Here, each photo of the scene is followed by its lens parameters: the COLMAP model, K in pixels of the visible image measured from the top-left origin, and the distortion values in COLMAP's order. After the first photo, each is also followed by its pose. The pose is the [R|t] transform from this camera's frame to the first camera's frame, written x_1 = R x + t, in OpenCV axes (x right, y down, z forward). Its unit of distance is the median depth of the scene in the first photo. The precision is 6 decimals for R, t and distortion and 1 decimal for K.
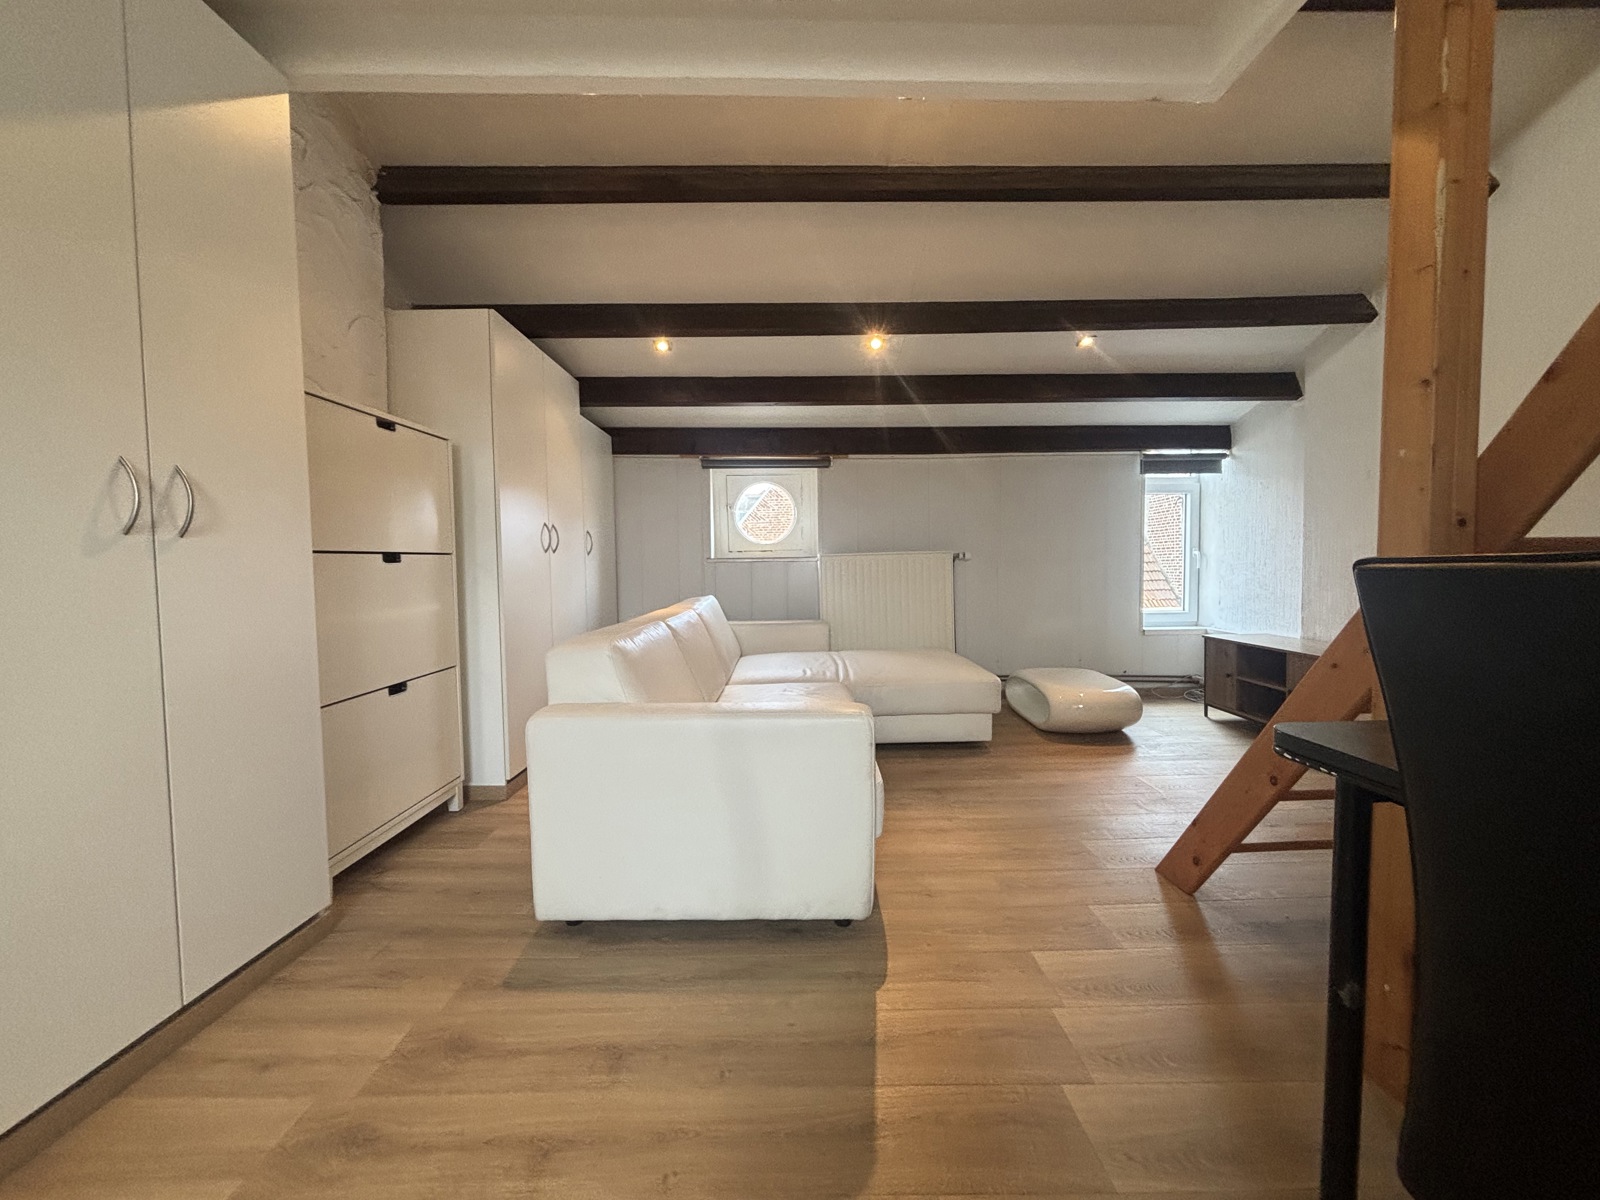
lens RADIAL K [[645.6, 0, 802.7], [0, 645.6, 589.4], [0, 0, 1]] dist [0.018203, -0.000006]
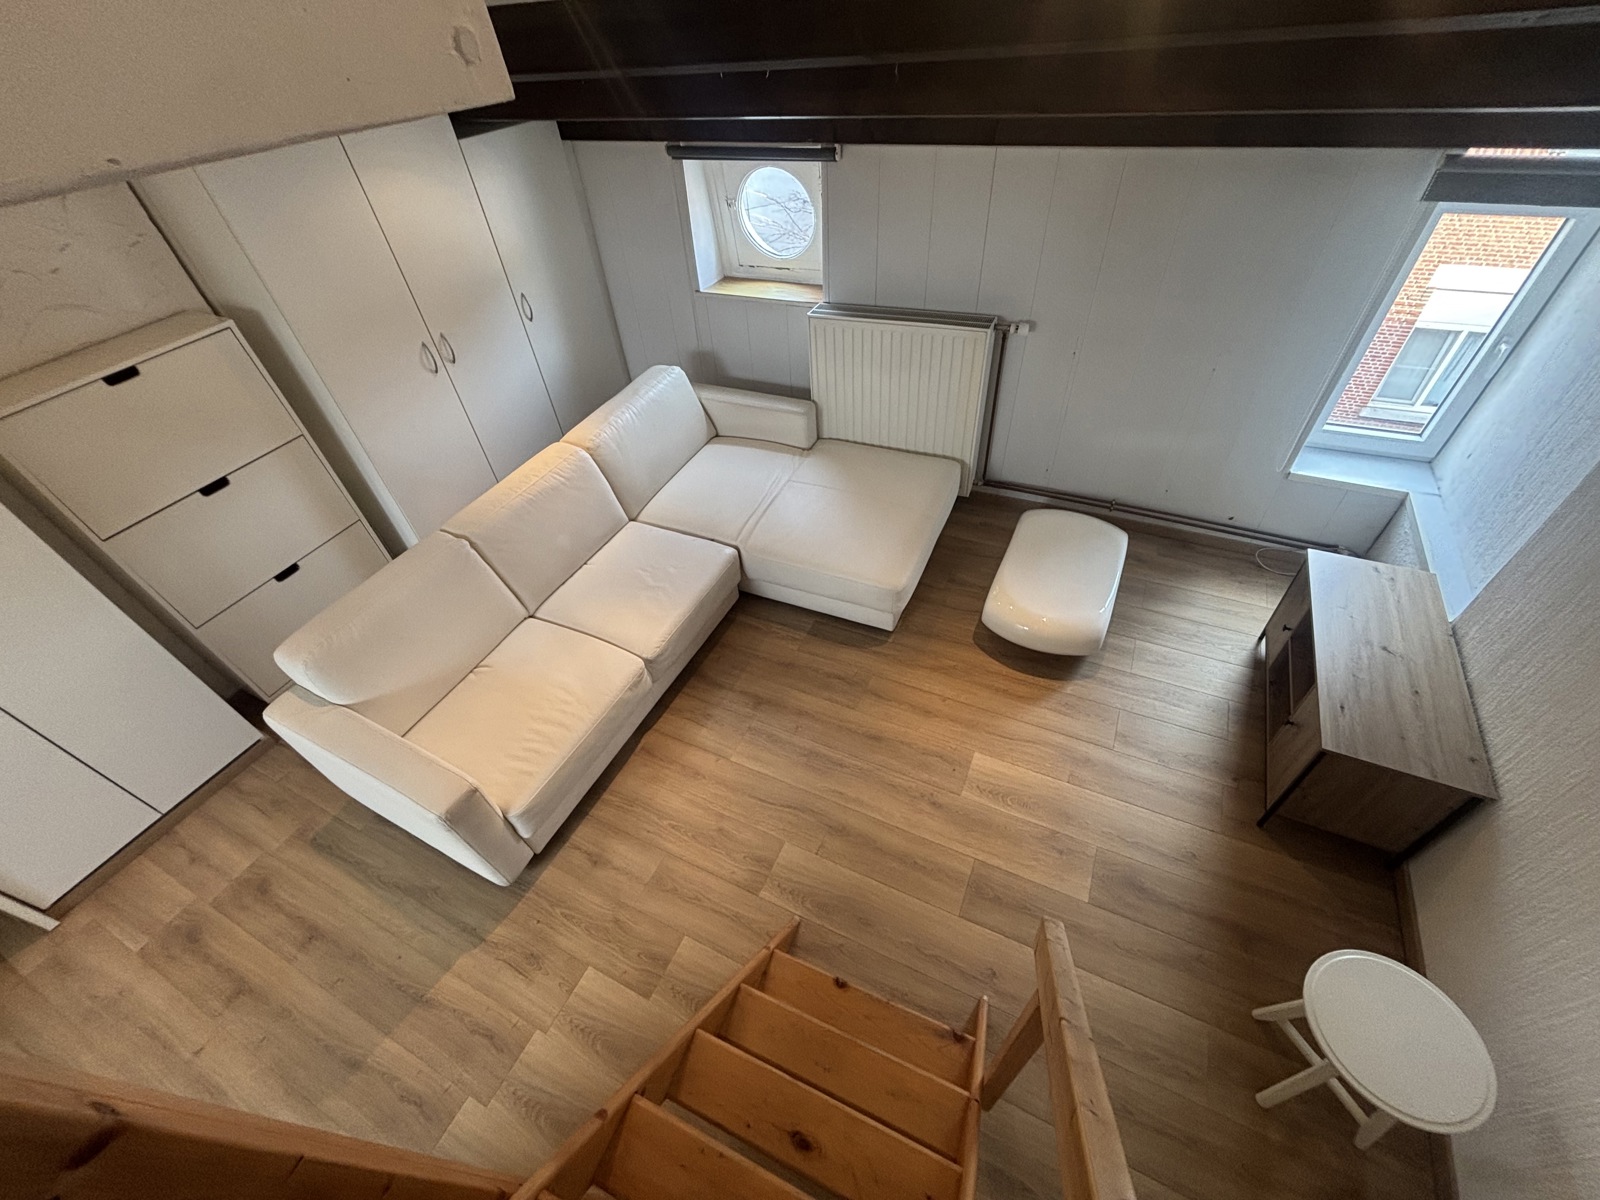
lens RADIAL K [[645.6, 0, 802.5], [0, 645.6, 595.2], [0, 0, 1]] dist [0.018203, -0.000006]
pose [[0.892505, 0.279462, -0.354029, 0.744778], [0.040202, 0.732507, 0.679572, -0.648544], [0.449243, -0.620754, 0.642531, 0.615032]]
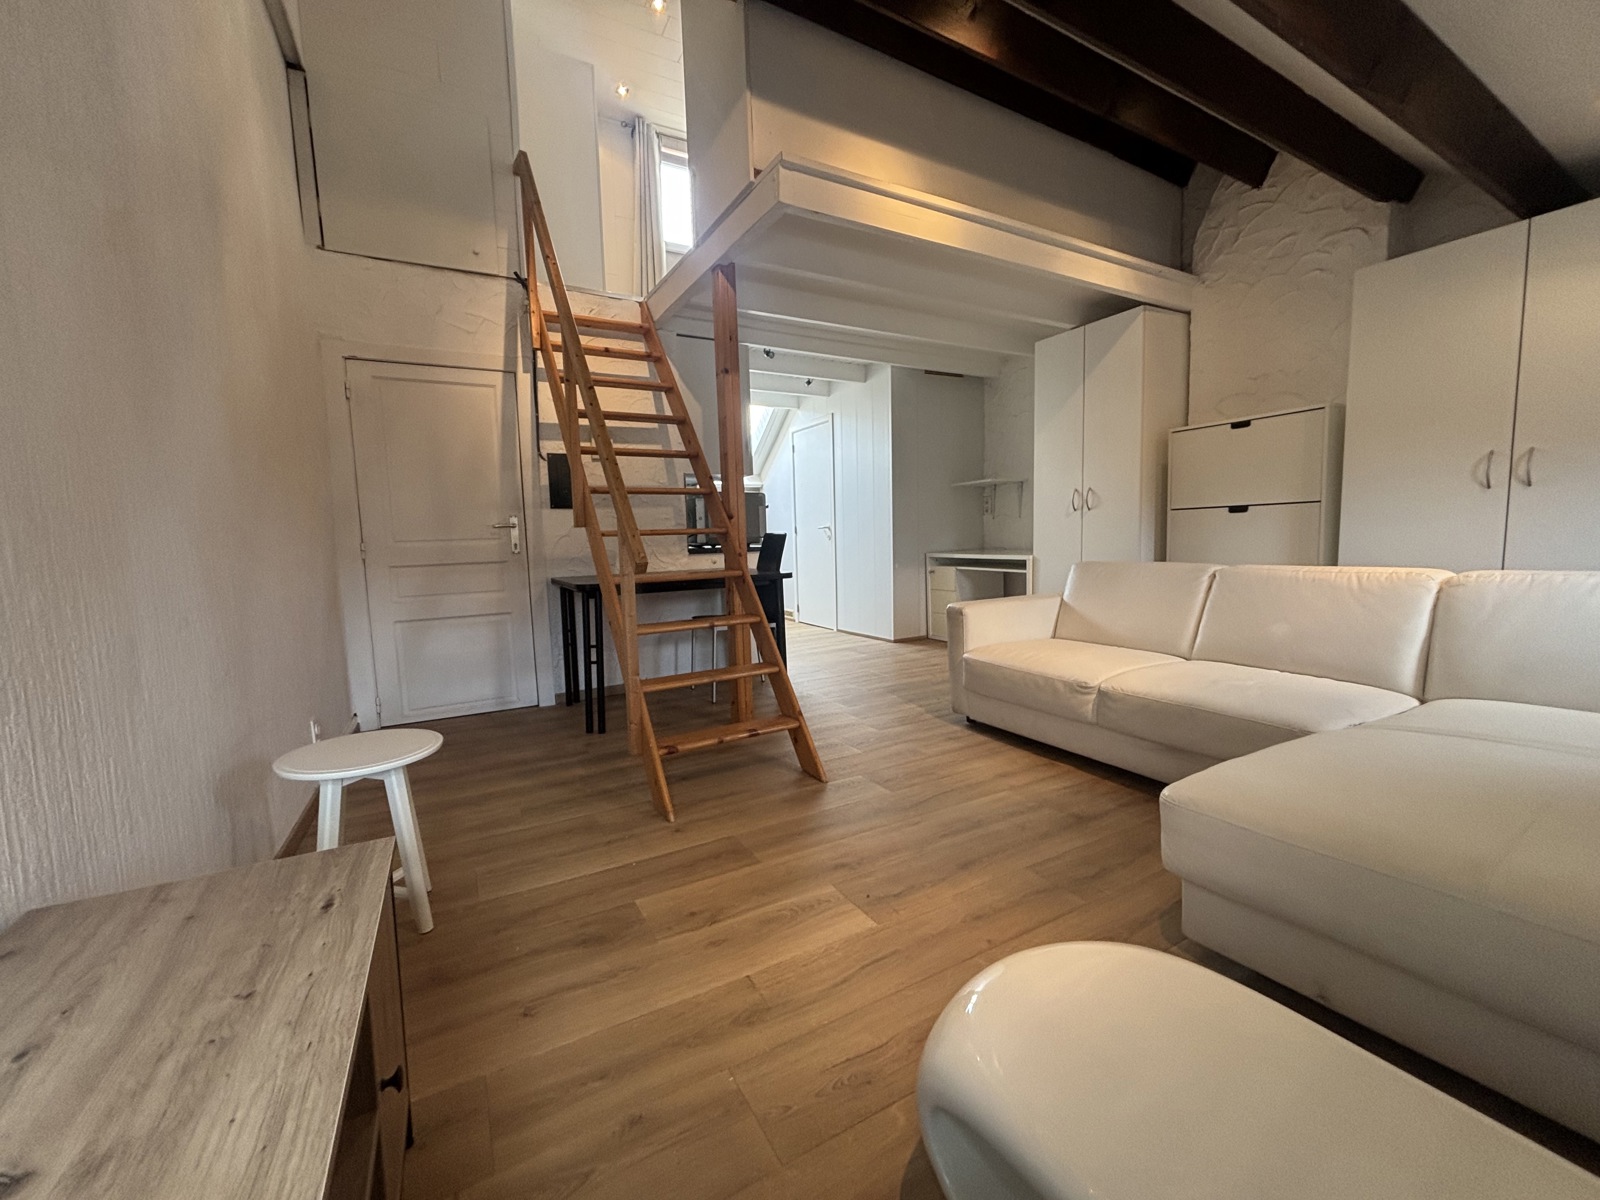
lens RADIAL K [[645.6, 0, 802.8], [0, 645.6, 598.7], [0, 0, 1]] dist [0.018203, -0.000006]
pose [[-0.883278, 0.080892, -0.461818, 1.079091], [0.017867, 0.990096, 0.139253, -0.072937], [0.468509, 0.114747, -0.875975, 1.939700]]
